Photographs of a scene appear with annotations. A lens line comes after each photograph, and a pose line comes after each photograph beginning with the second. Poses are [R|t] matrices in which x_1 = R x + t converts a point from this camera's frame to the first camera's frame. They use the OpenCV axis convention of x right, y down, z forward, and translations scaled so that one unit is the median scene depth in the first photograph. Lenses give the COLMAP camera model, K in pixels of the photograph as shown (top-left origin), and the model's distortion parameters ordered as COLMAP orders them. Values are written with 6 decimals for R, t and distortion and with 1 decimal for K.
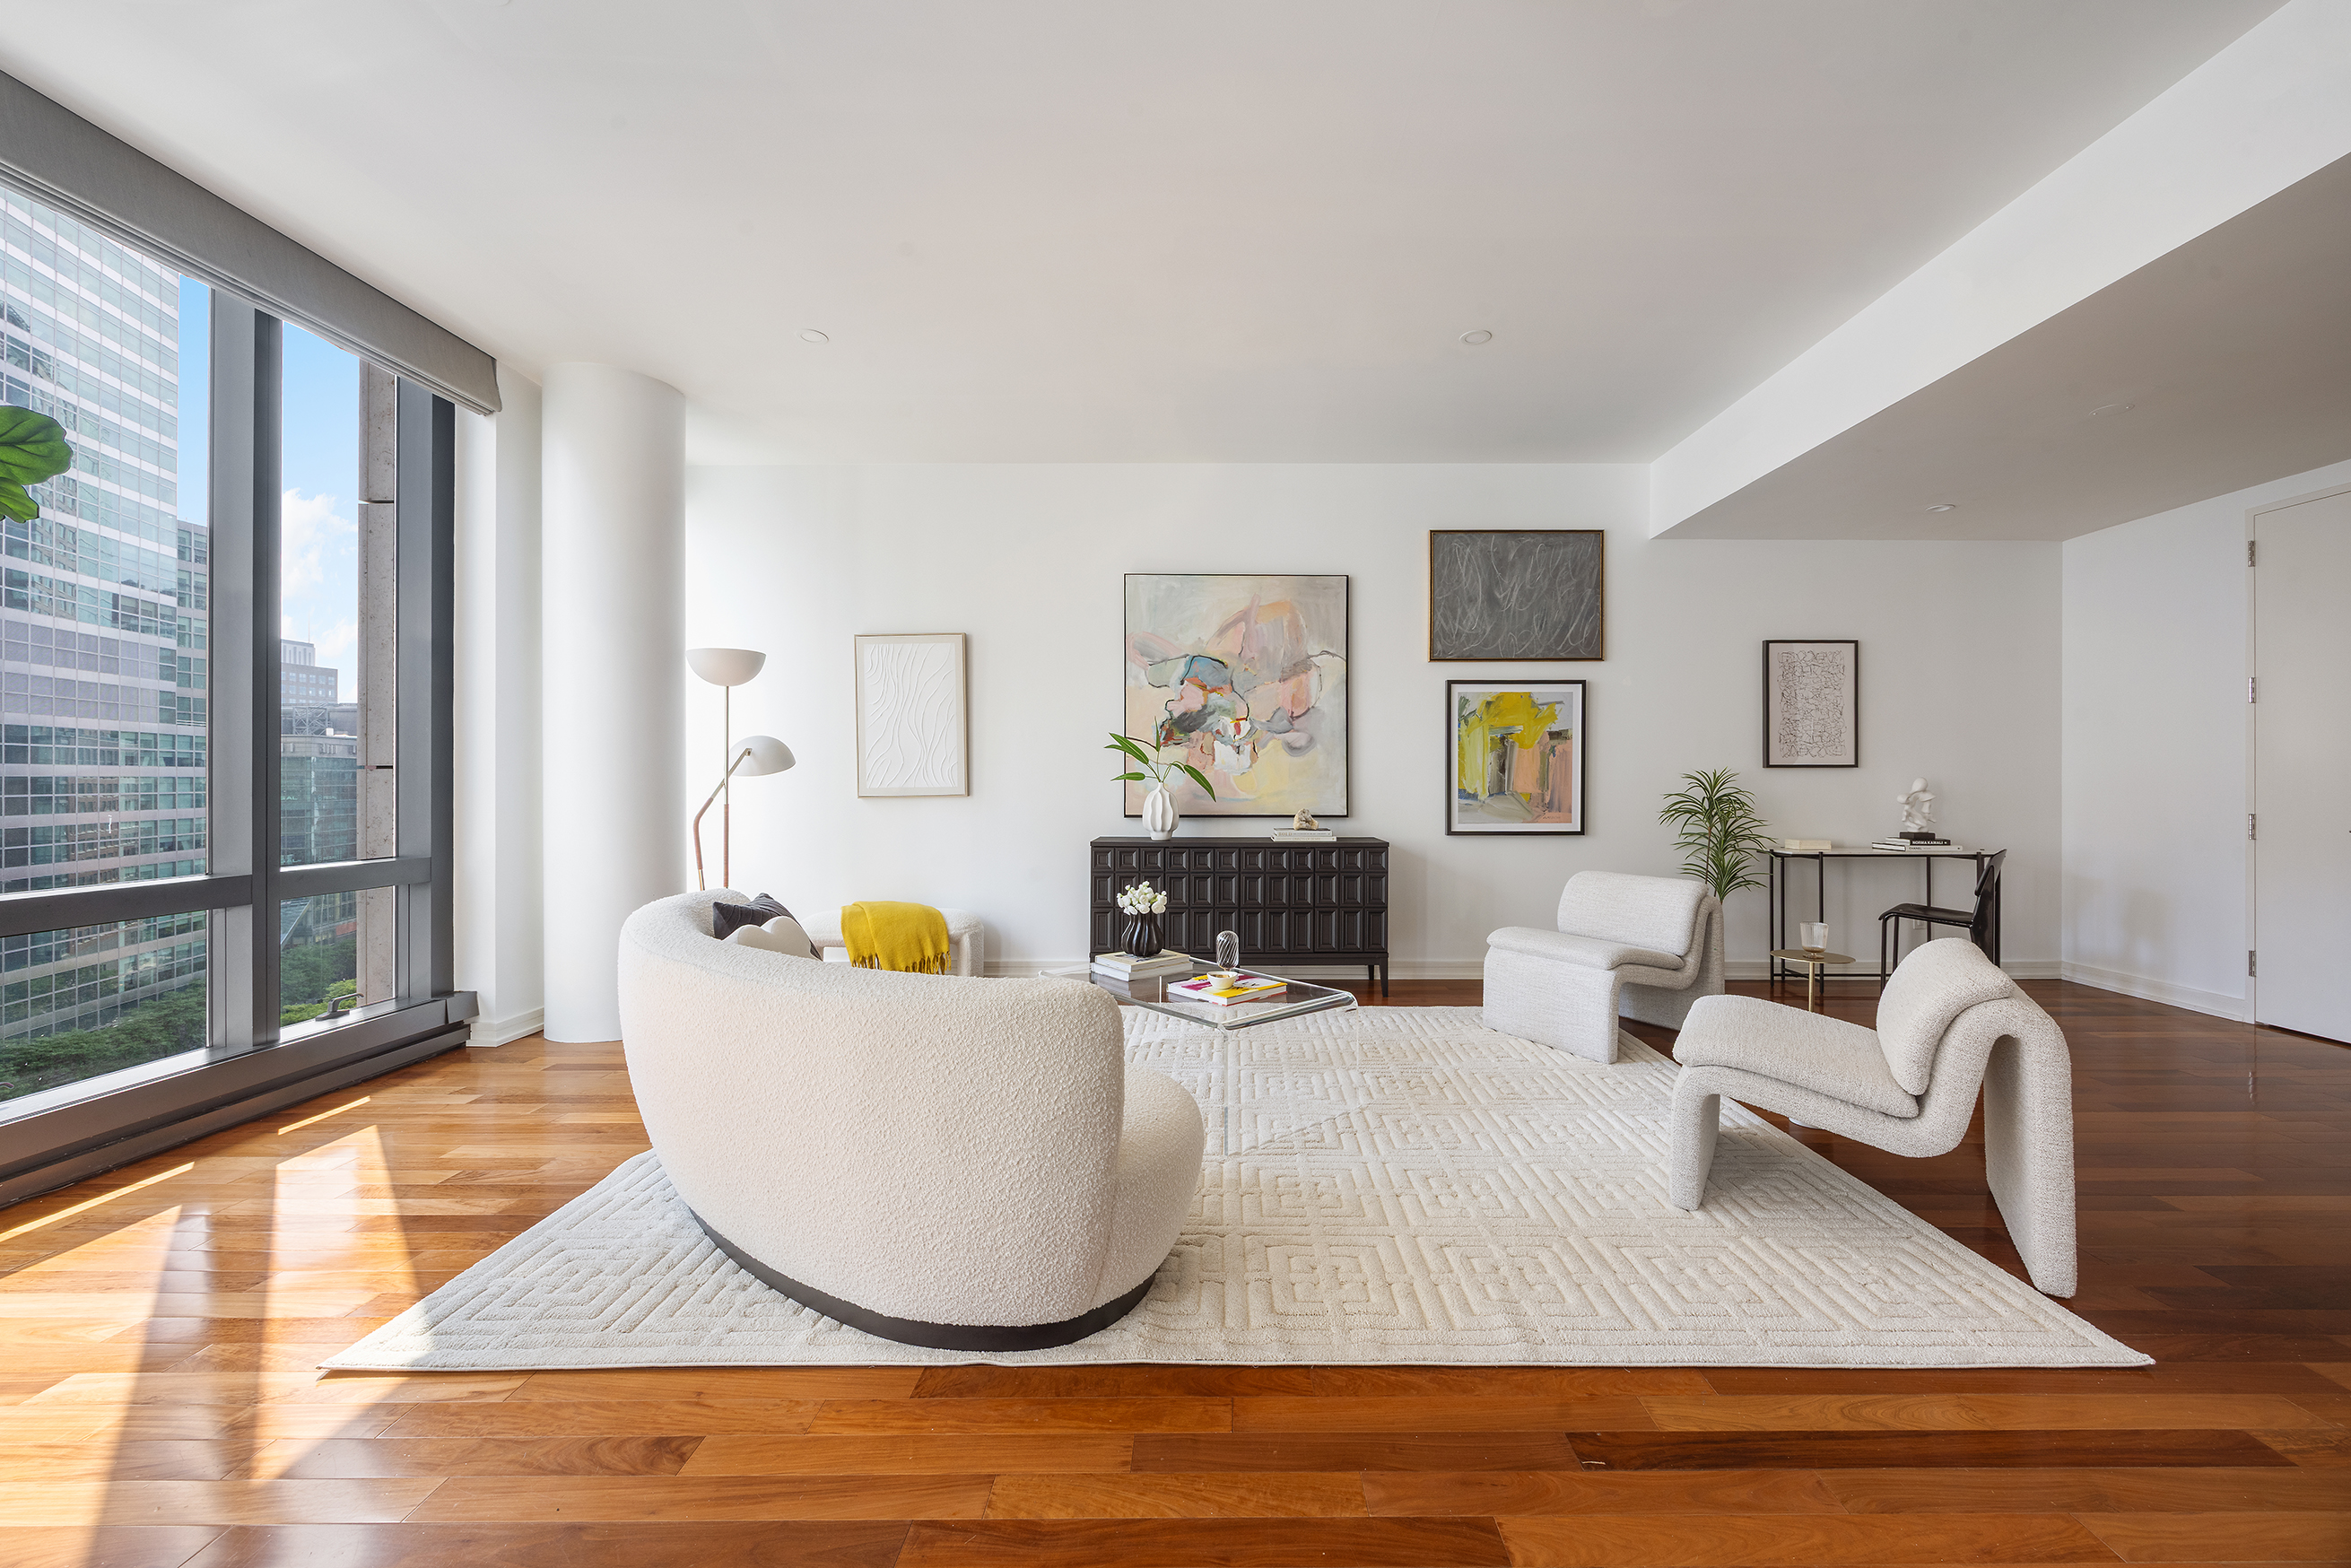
lens RADIAL K [[943.6, 0, 1173.0], [0, 943.6, 784.2], [0, 0, 1]] dist [-0.000386, -0.000372]
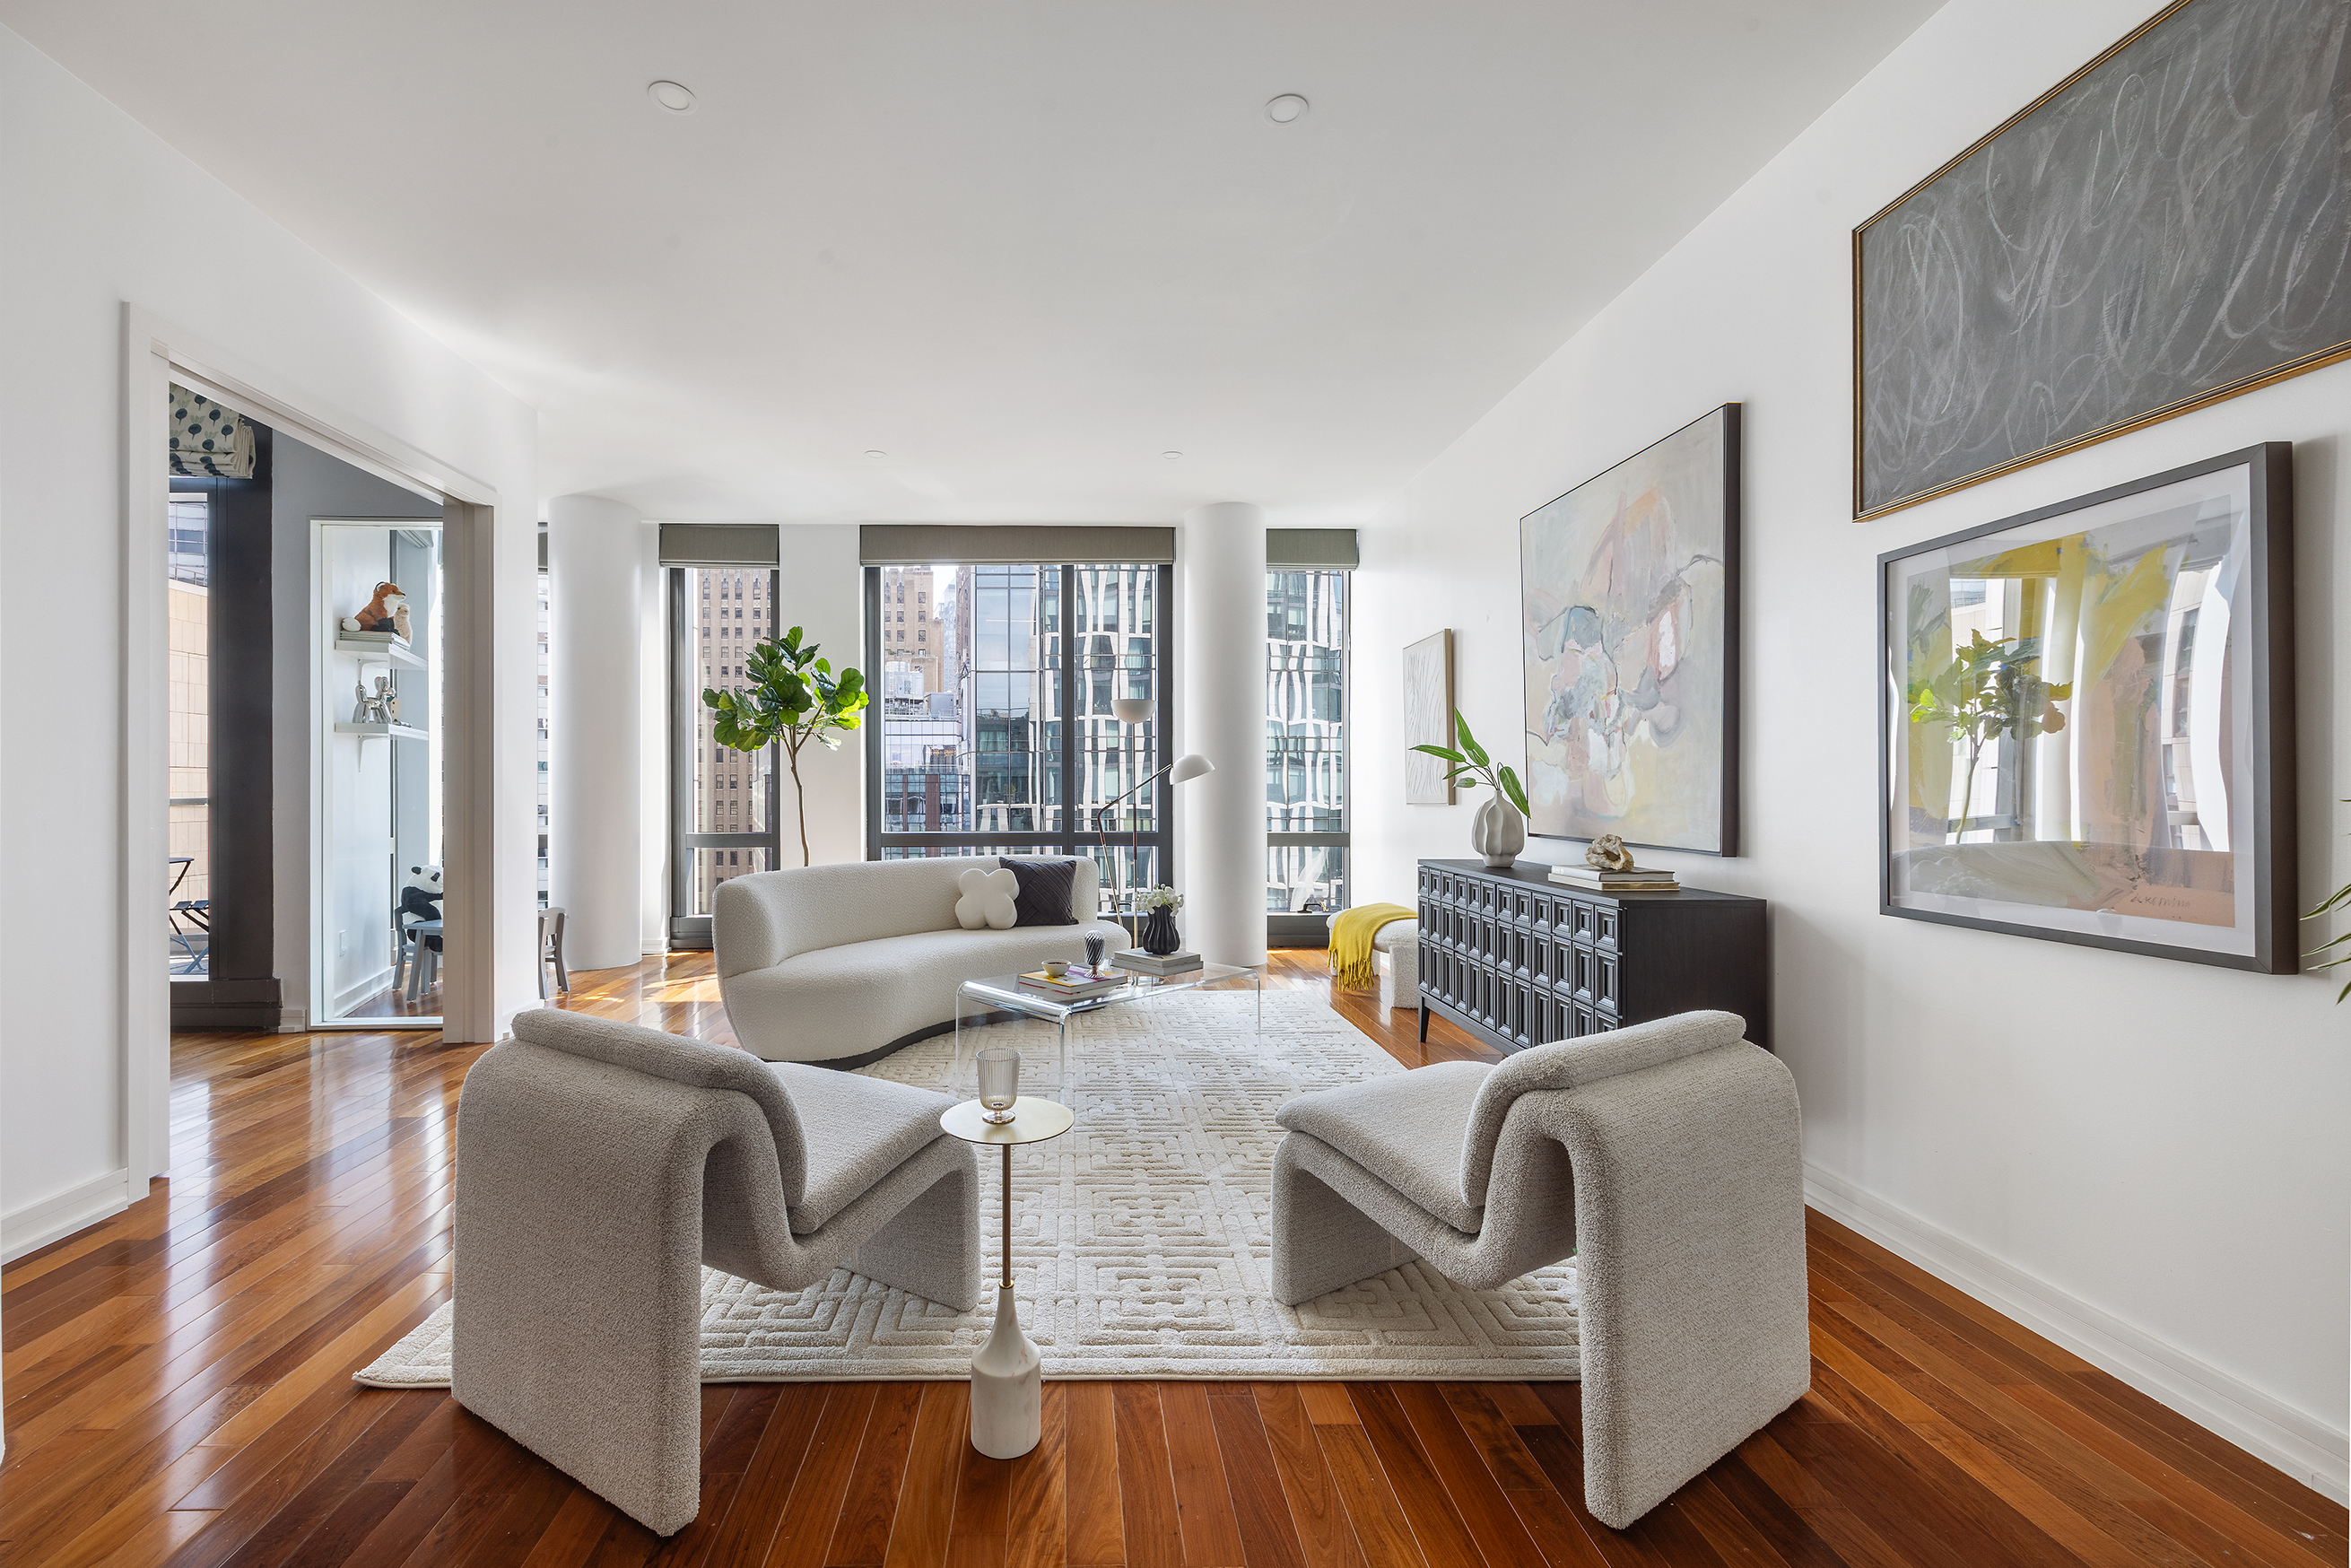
lens RADIAL K [[943.6, 0, 1170.5], [0, 943.6, 783.1], [0, 0, 1]] dist [-0.000386, -0.000372]
pose [[0.113940, -0.003425, -0.993482, 0.681686], [0.000222, 0.999994, -0.003422, -0.004219], [0.993488, 0.000169, 0.113940, 0.625866]]
